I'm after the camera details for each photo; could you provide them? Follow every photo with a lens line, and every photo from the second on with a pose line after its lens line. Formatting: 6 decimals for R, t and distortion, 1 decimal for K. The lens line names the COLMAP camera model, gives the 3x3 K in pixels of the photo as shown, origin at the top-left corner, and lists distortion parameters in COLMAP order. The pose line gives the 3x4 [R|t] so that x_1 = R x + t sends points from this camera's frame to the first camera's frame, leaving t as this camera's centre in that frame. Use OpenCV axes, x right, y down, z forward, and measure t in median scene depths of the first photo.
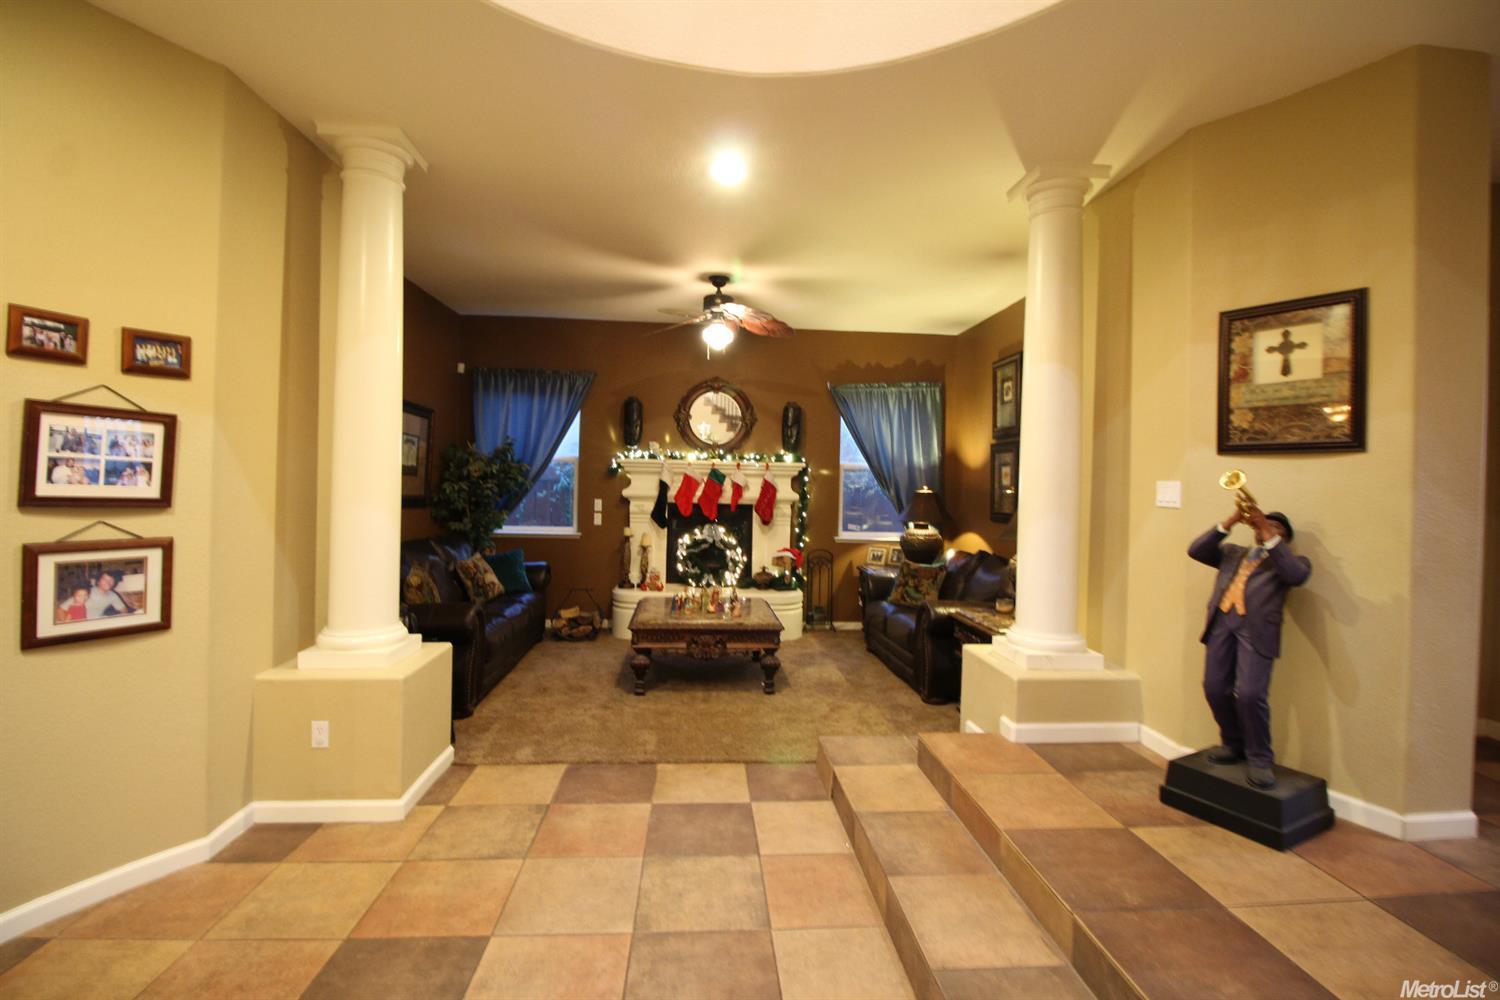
lens RADIAL K [[695.2, 0, 750.3], [0, 695.2, 488.7], [0, 0, 1]] dist [-0.000113, -0.014806]
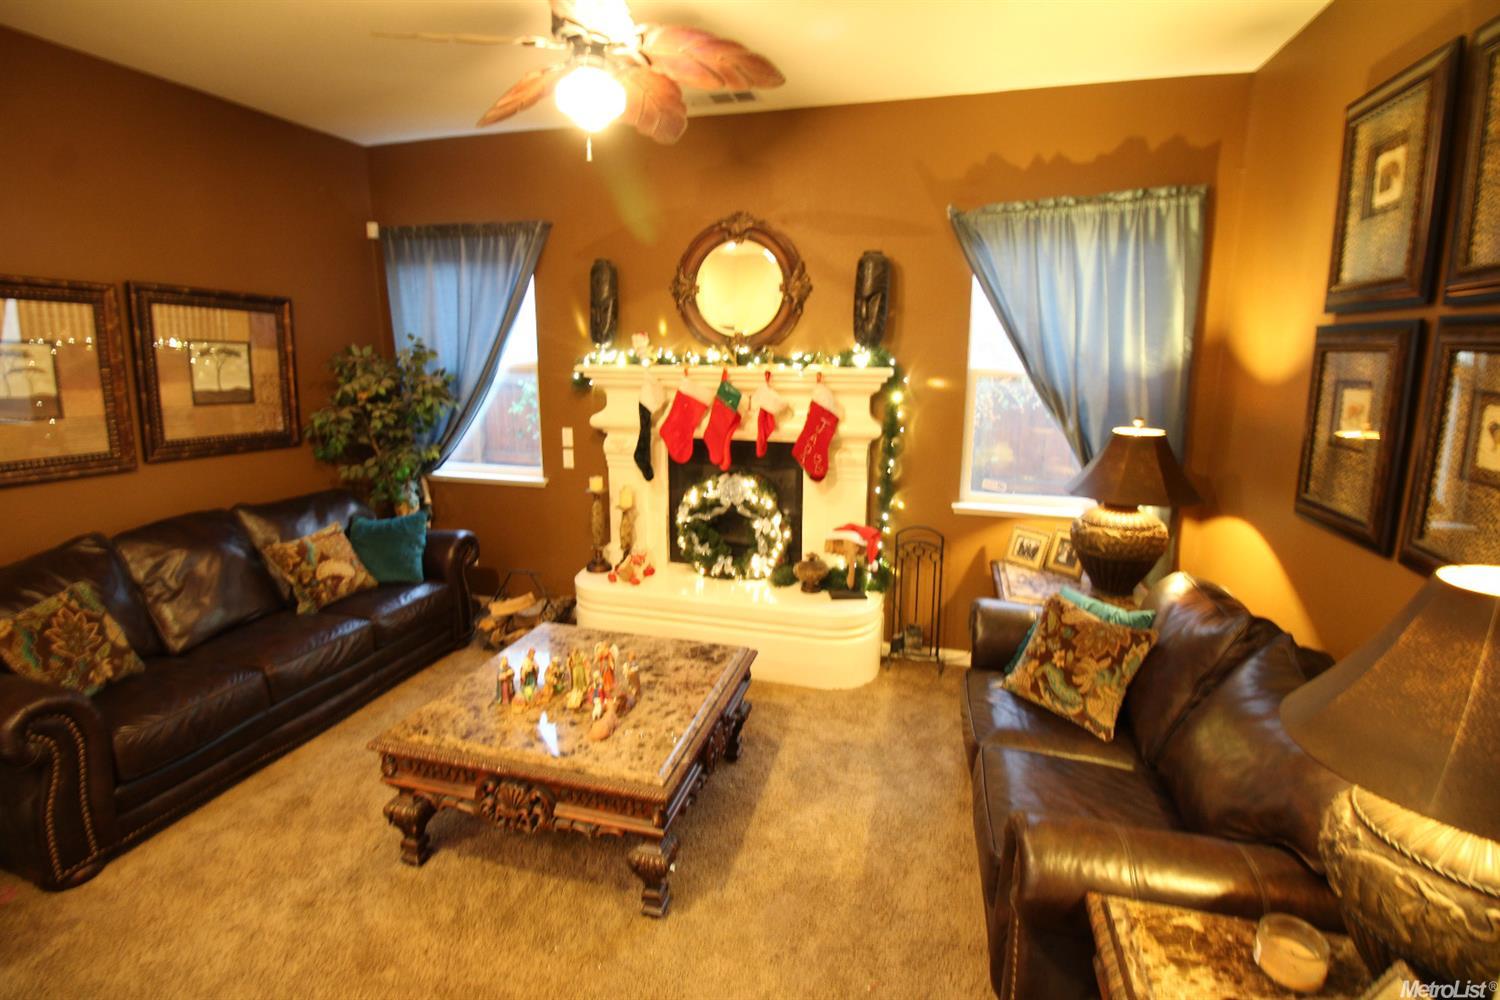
lens RADIAL K [[700.6, 0, 748.3], [0, 700.6, 480.7], [0, 0, 1]] dist [0.011456, -0.019240]
pose [[0.939211, 0.045590, -0.340300, 0.161374], [0.013308, 0.985566, 0.168766, -0.044213], [0.343083, -0.163036, 0.925048, 0.451332]]
